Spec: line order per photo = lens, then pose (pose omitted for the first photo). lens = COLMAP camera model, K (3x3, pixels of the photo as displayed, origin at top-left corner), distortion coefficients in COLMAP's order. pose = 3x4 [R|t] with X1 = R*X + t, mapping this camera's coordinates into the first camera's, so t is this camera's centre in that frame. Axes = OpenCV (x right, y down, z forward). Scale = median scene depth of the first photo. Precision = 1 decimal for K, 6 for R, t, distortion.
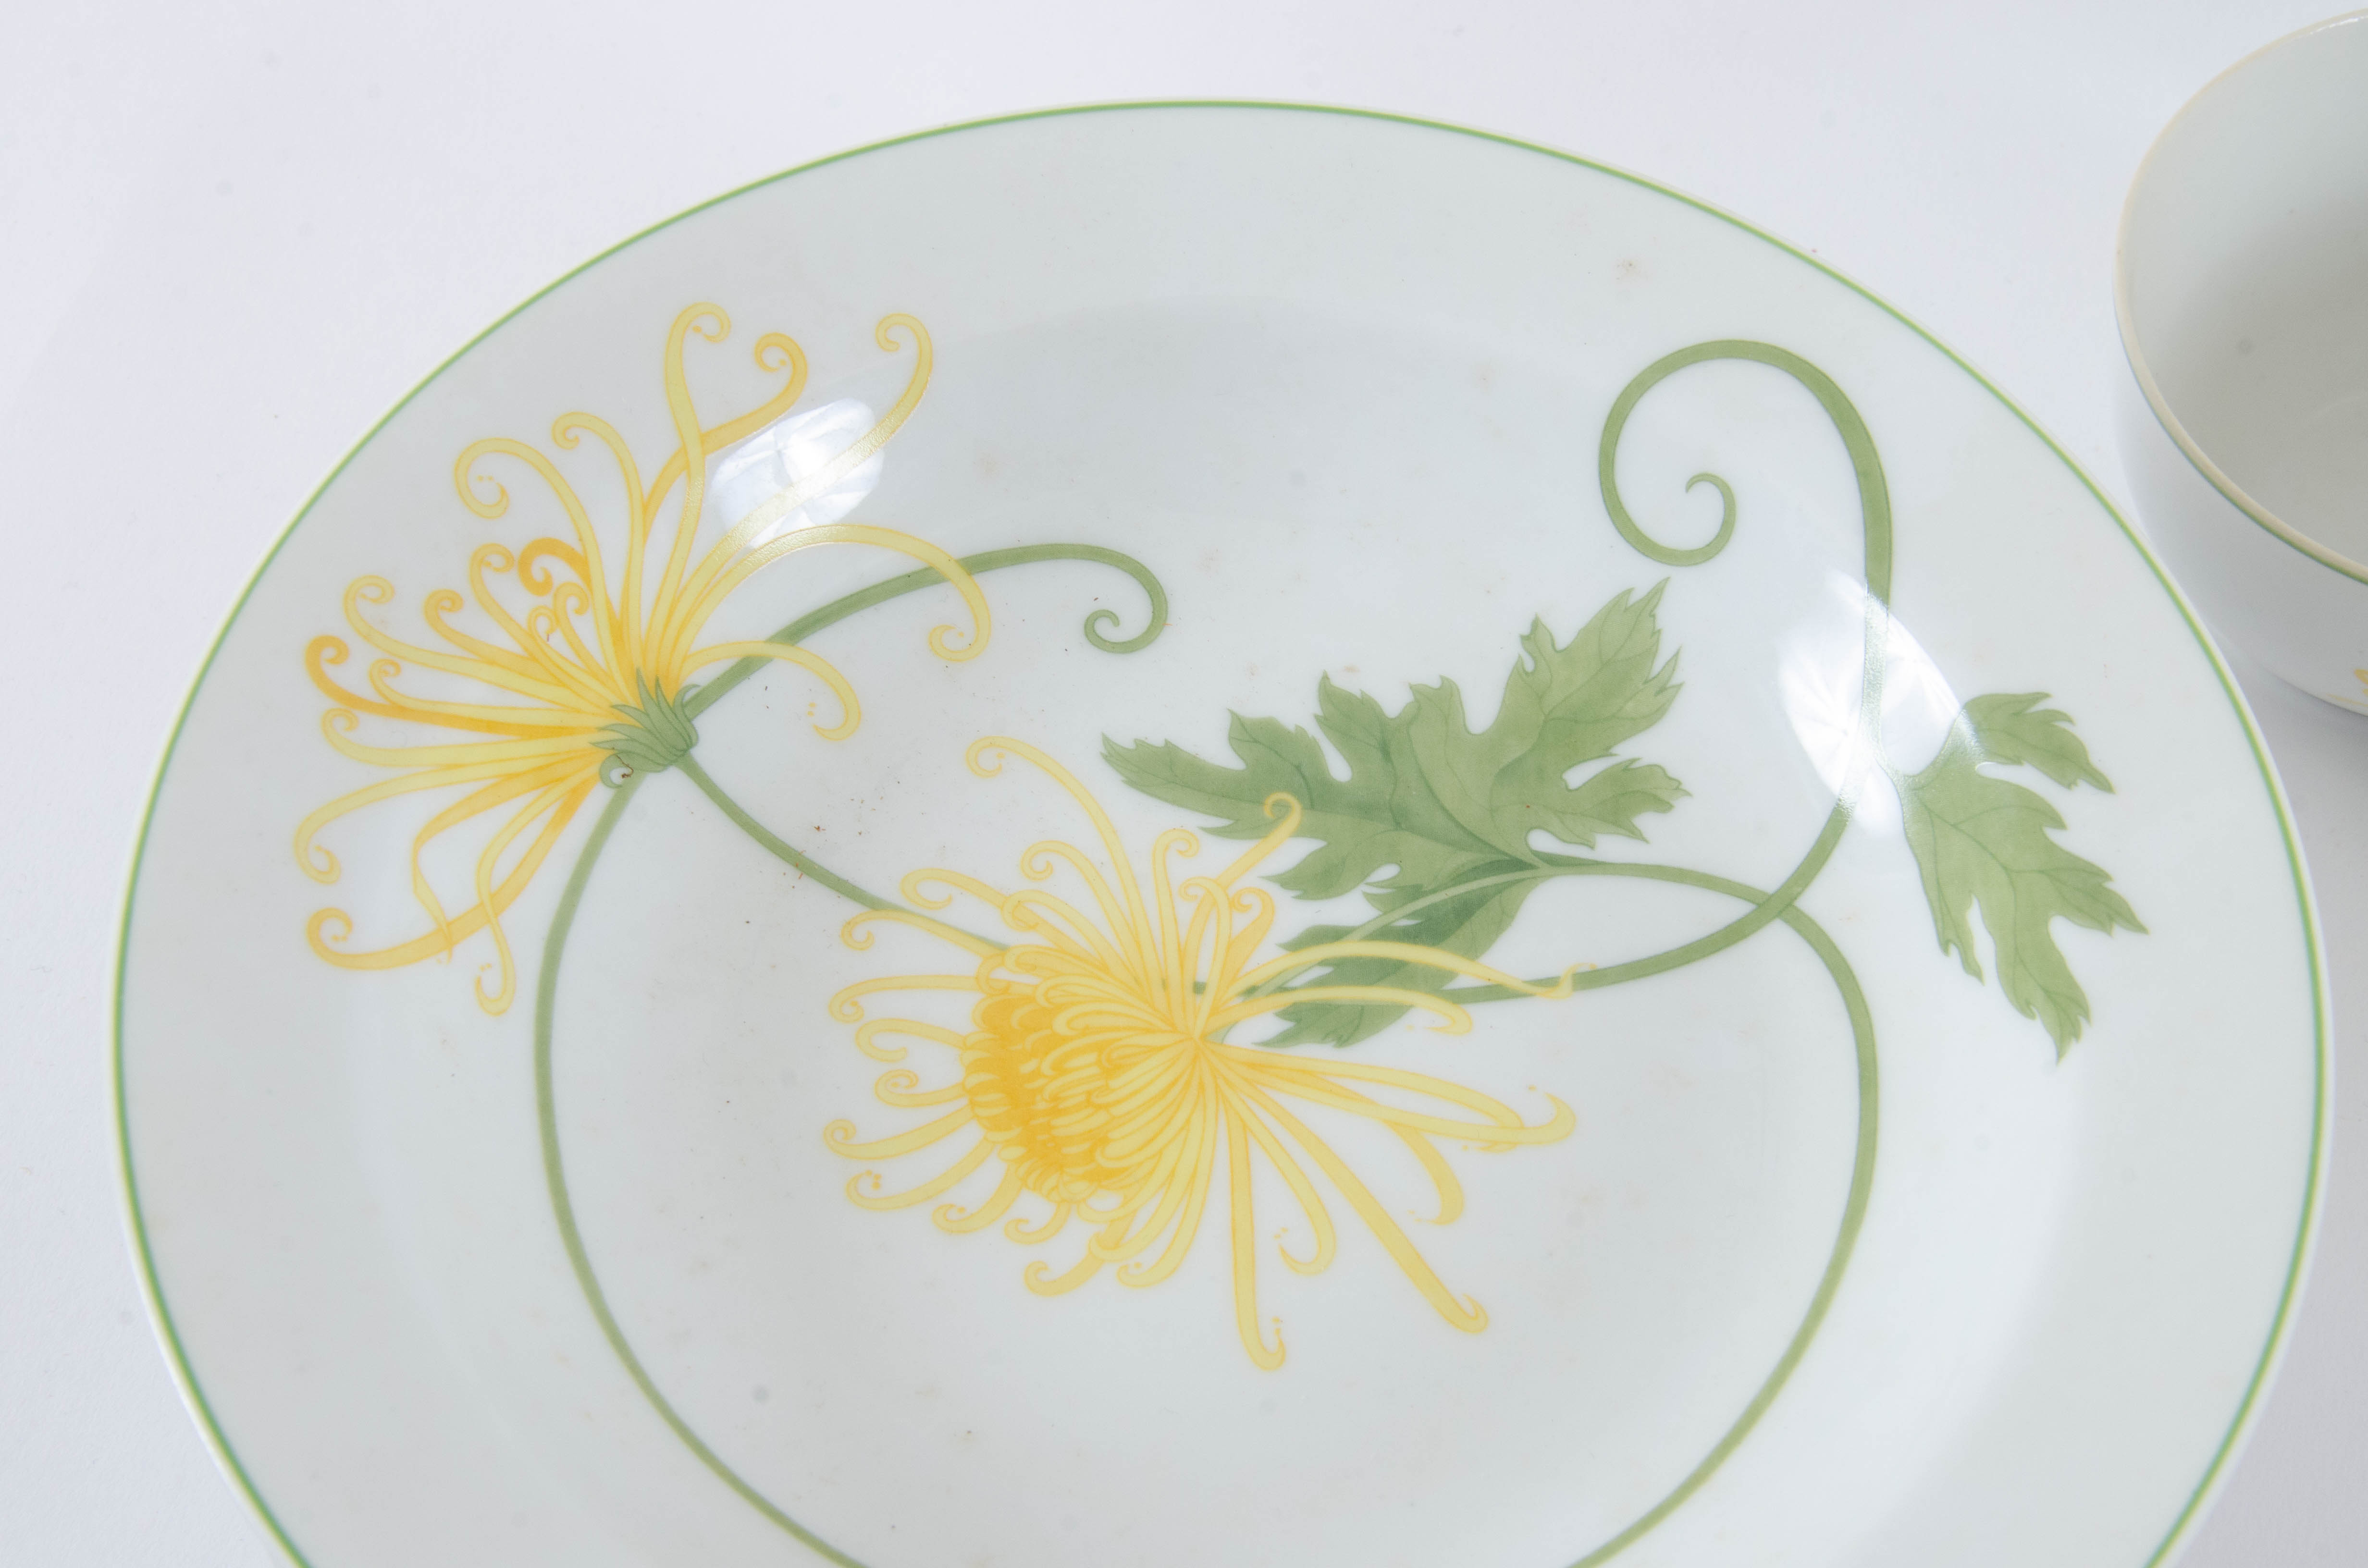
lens RADIAL K [[4021.7, 0, 1184.0], [0, 4021.7, 784.0], [0, 0, 1]] dist [0.035796, 0.093318]
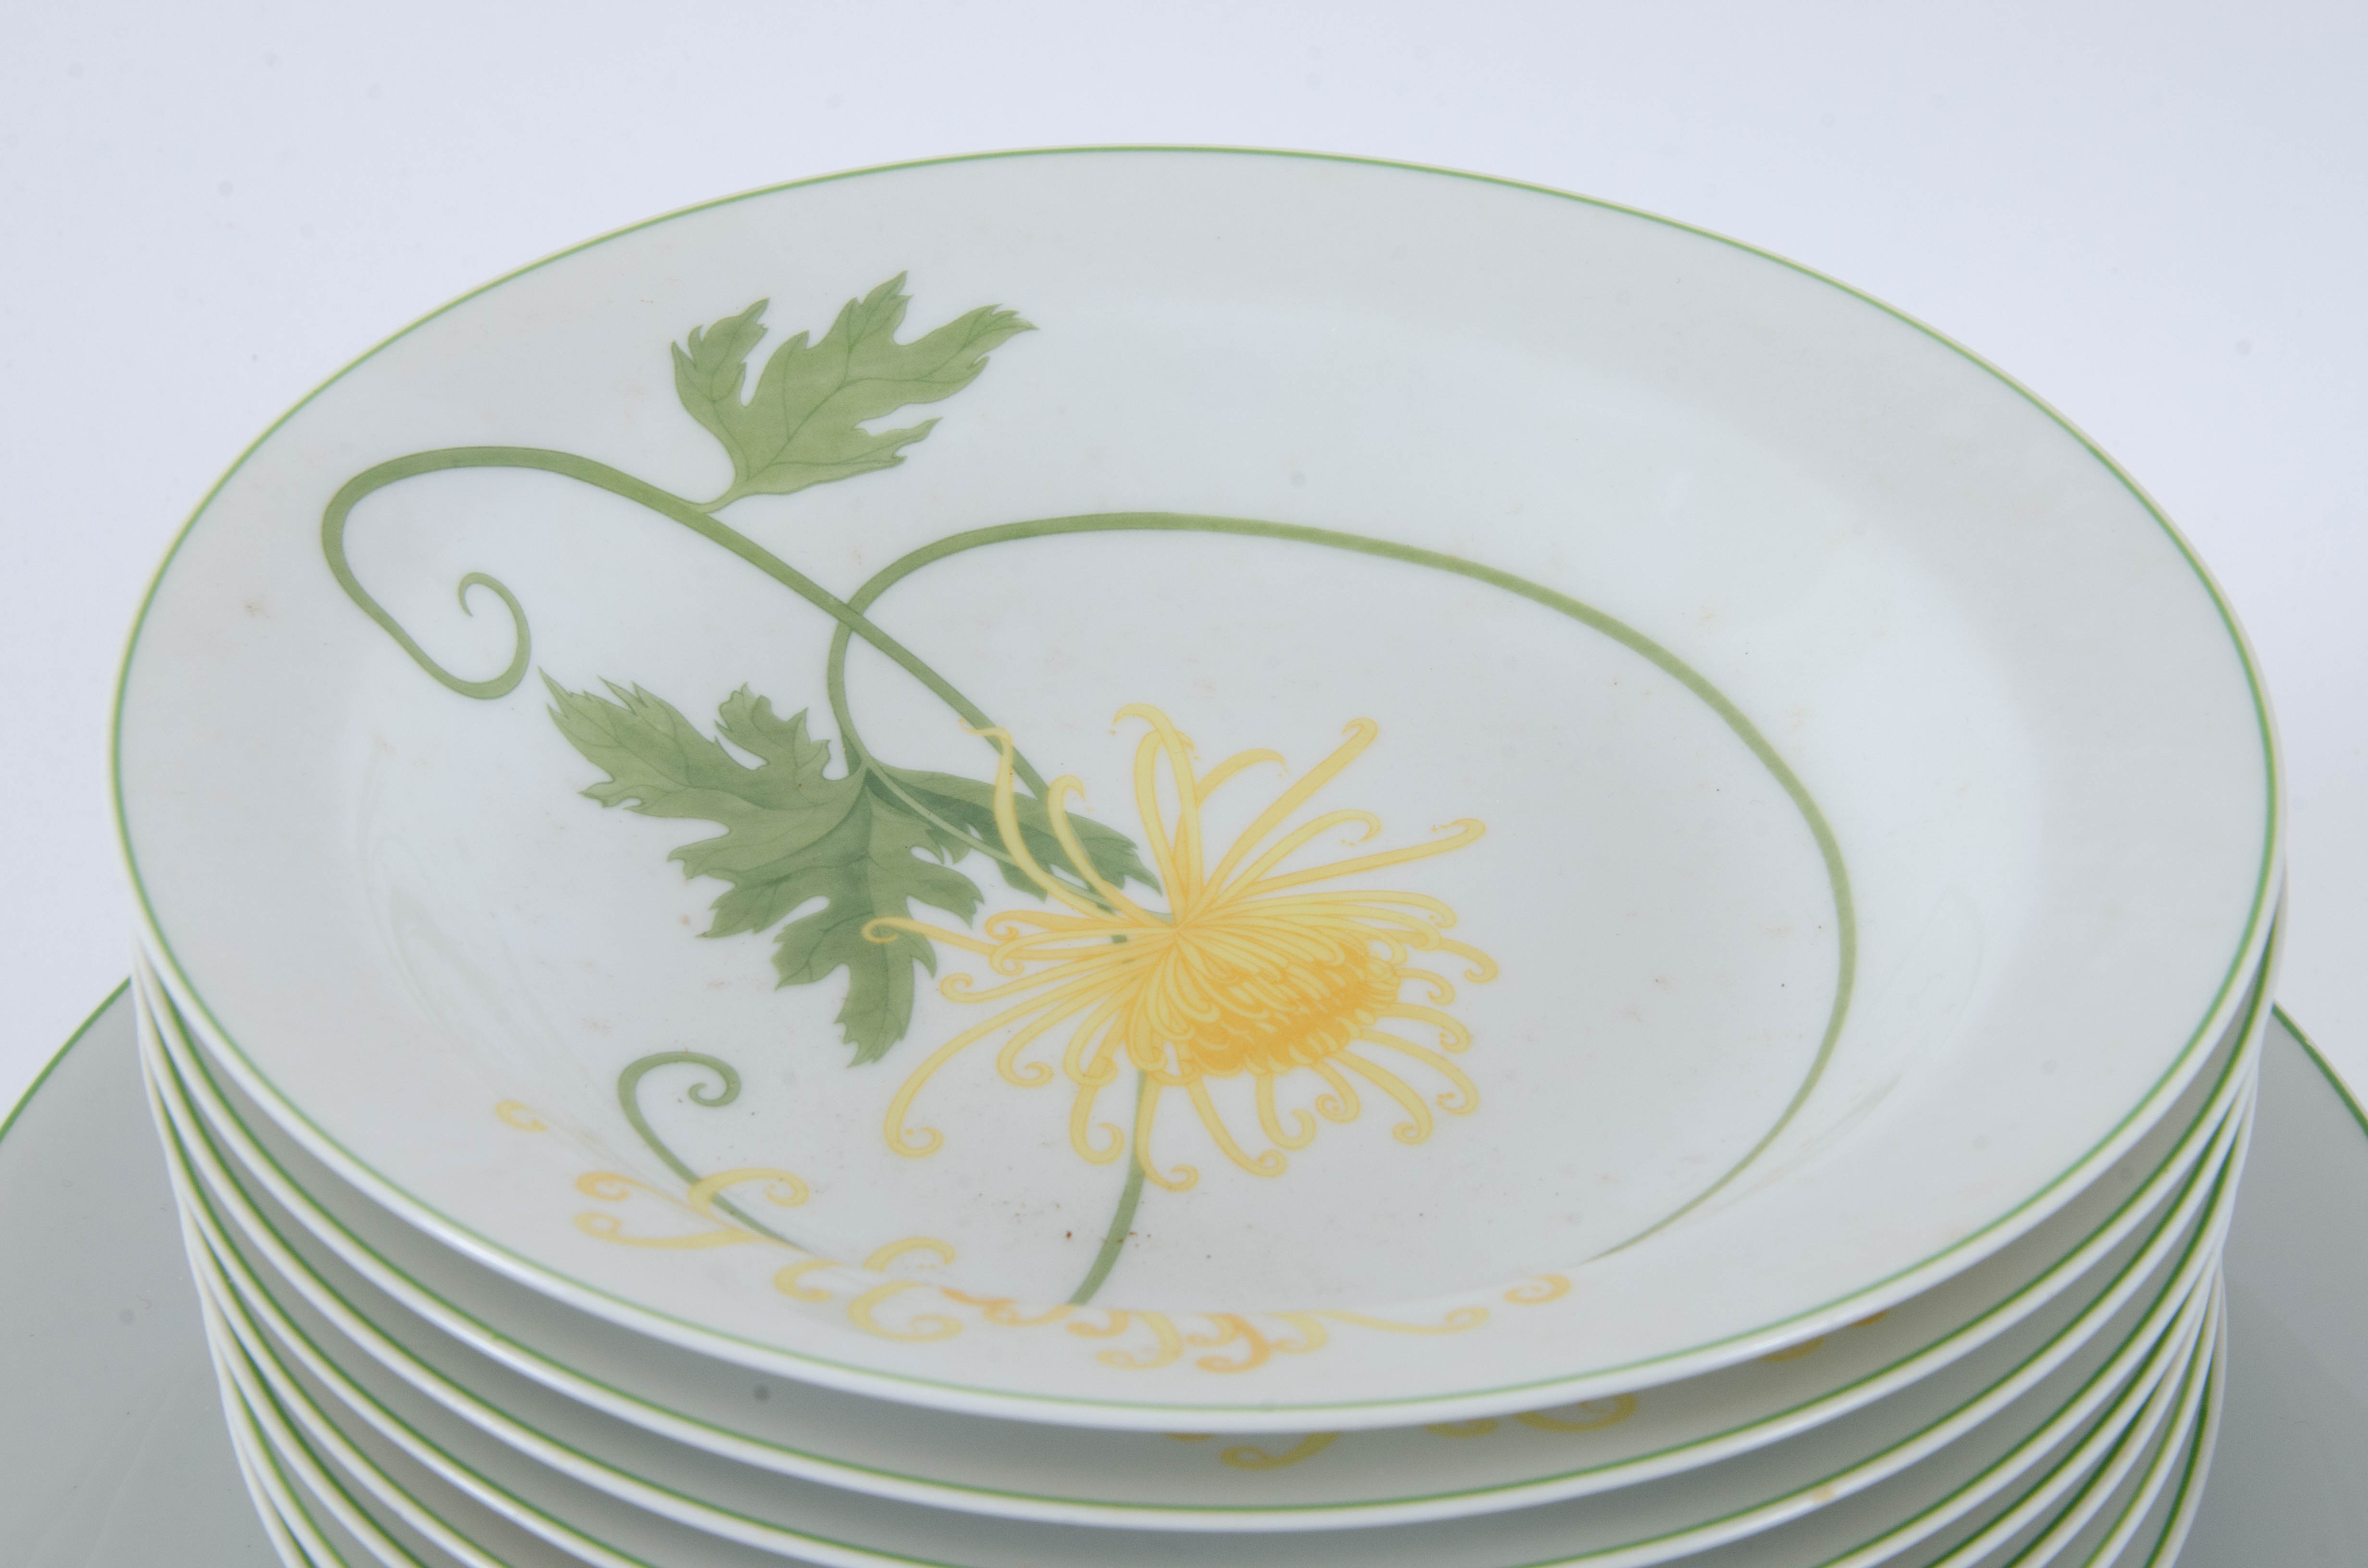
lens RADIAL K [[5514.1, 0, 1184.0], [0, 5514.1, 784.0], [0, 0, 1]] dist [0.200931, -0.167573]
pose [[-0.349878, -0.577495, 0.737621, -0.966604], [0.755326, 0.291855, 0.586774, -0.733594], [-0.554138, 0.762444, 0.334083, 0.510916]]
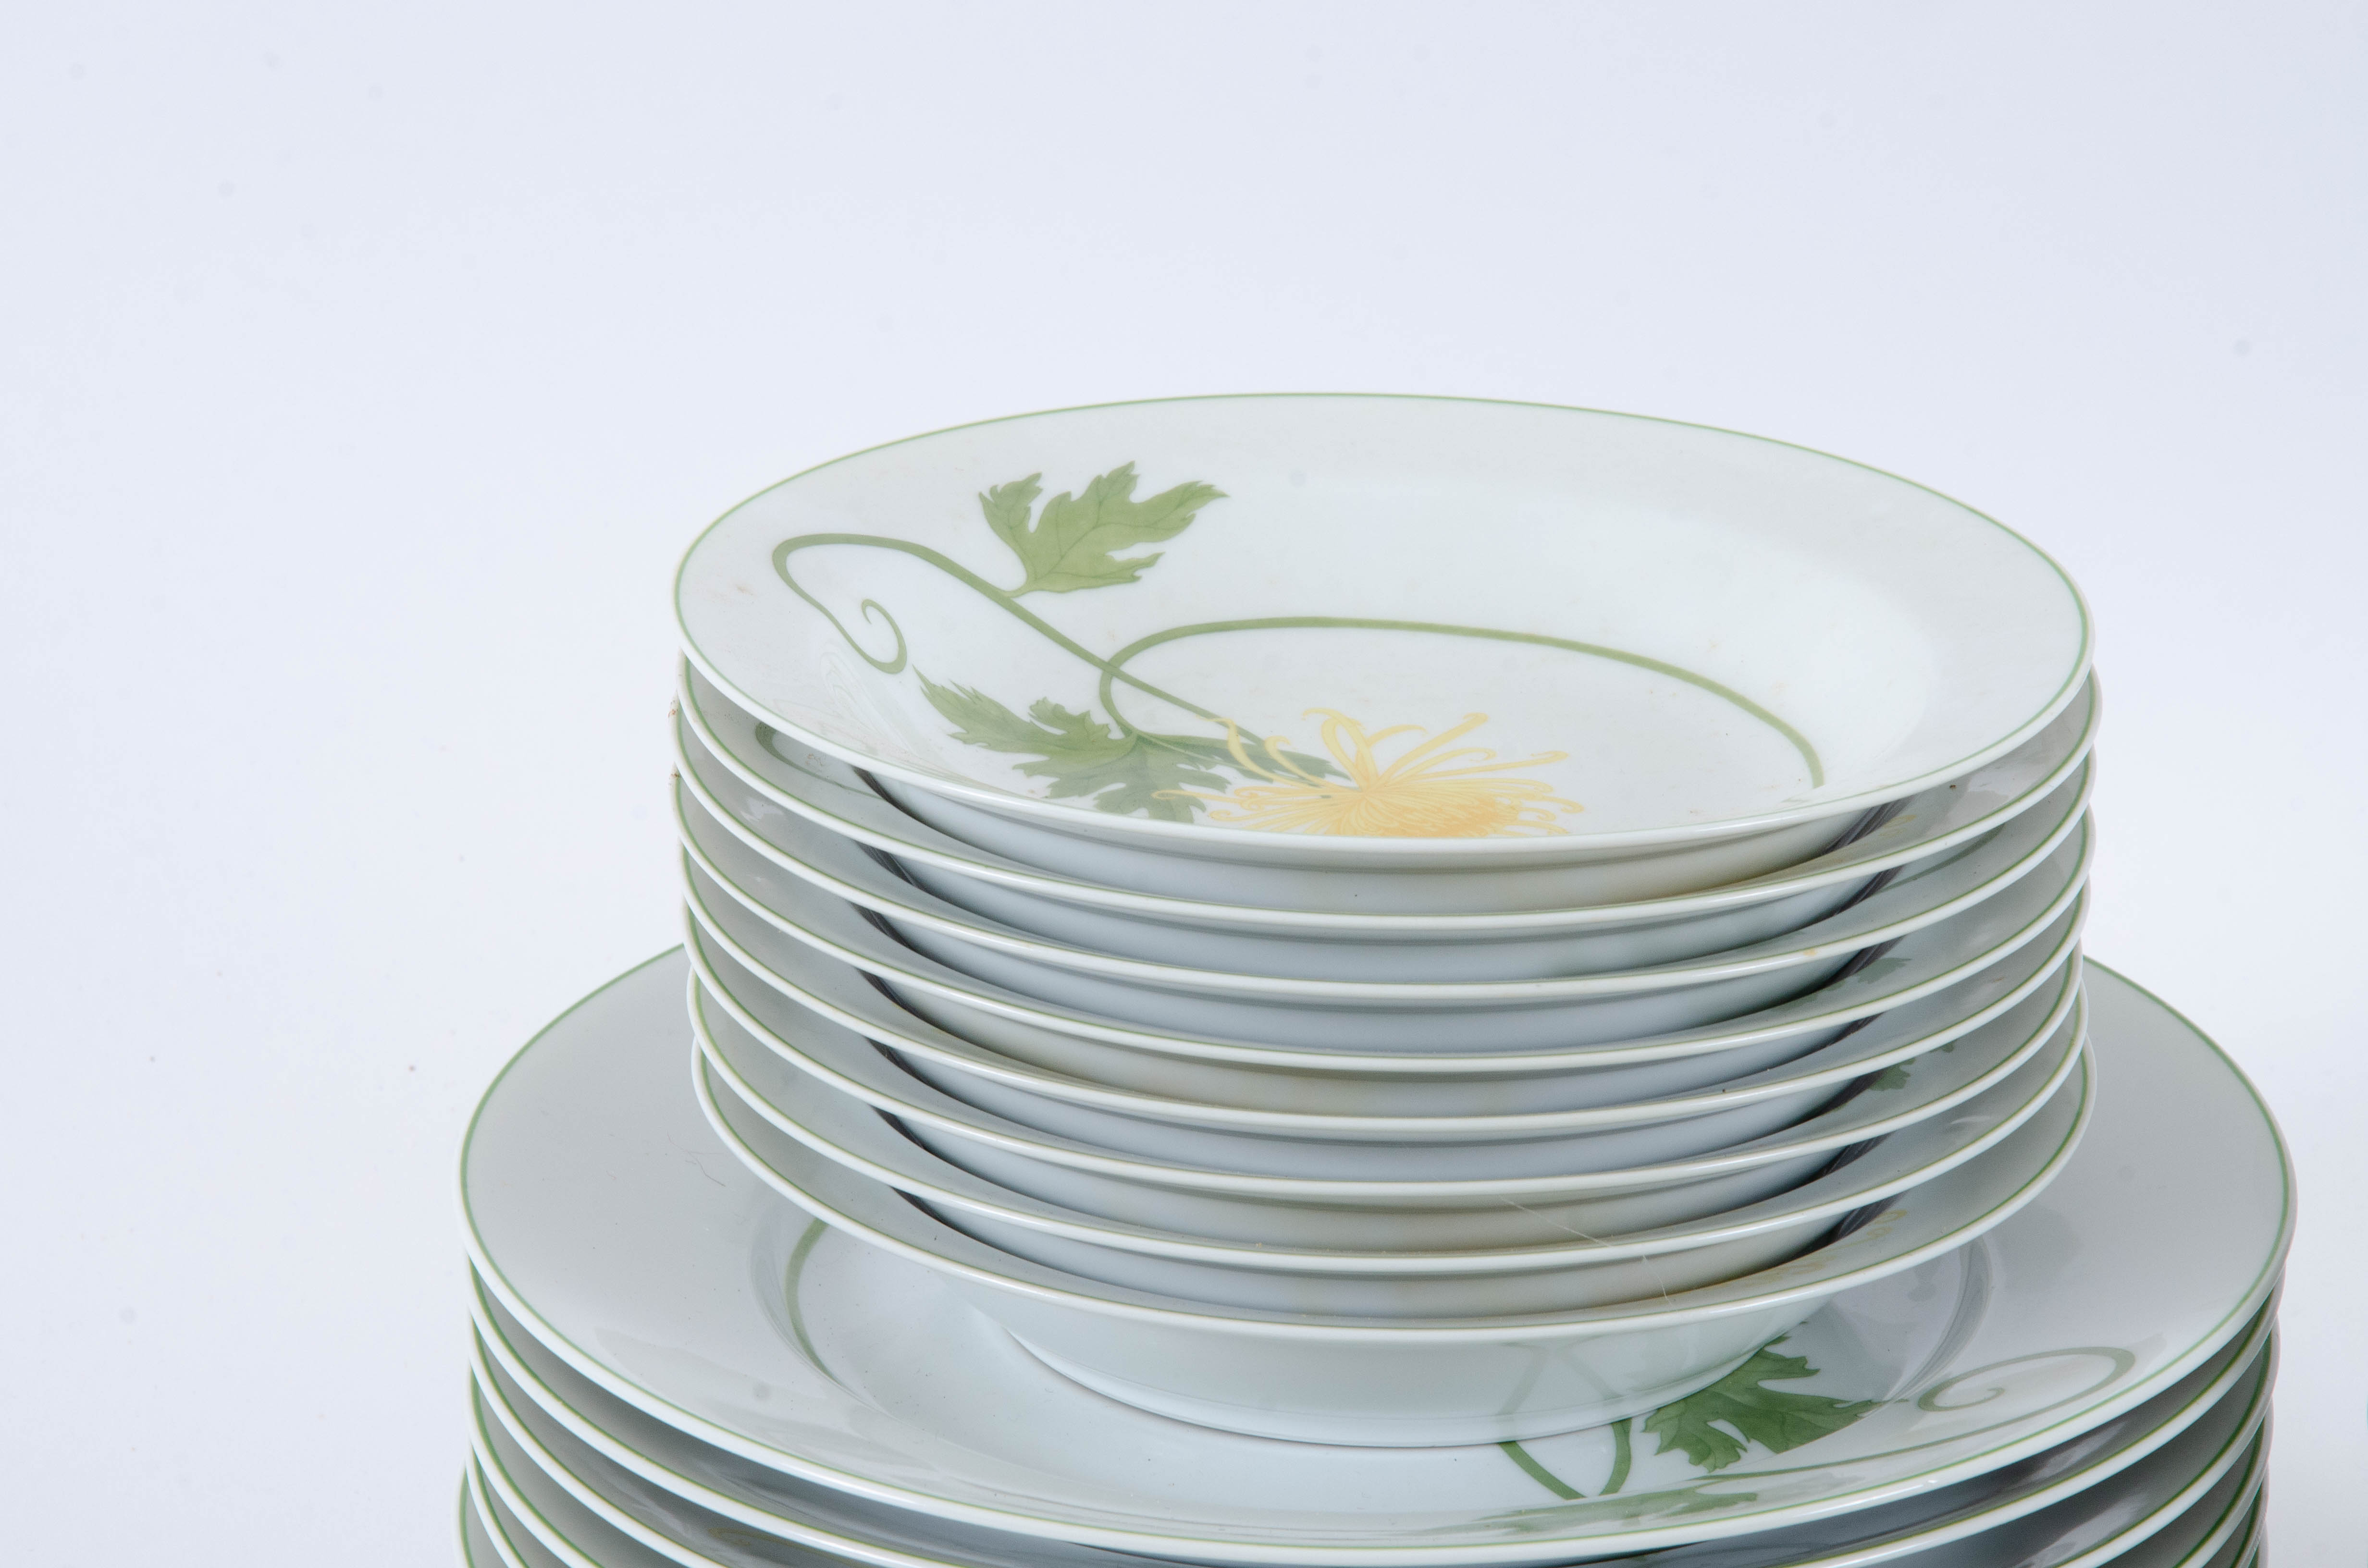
lens RADIAL K [[9947.4, 0, 1184.0], [0, 9947.4, 784.0], [0, 0, 1]] dist [-0.157662, -2.090727]
pose [[-0.398140, -0.332940, 0.854772, -3.019681], [0.739615, 0.434696, 0.513819, -1.819930], [-0.542637, 0.836774, 0.073178, 0.757462]]
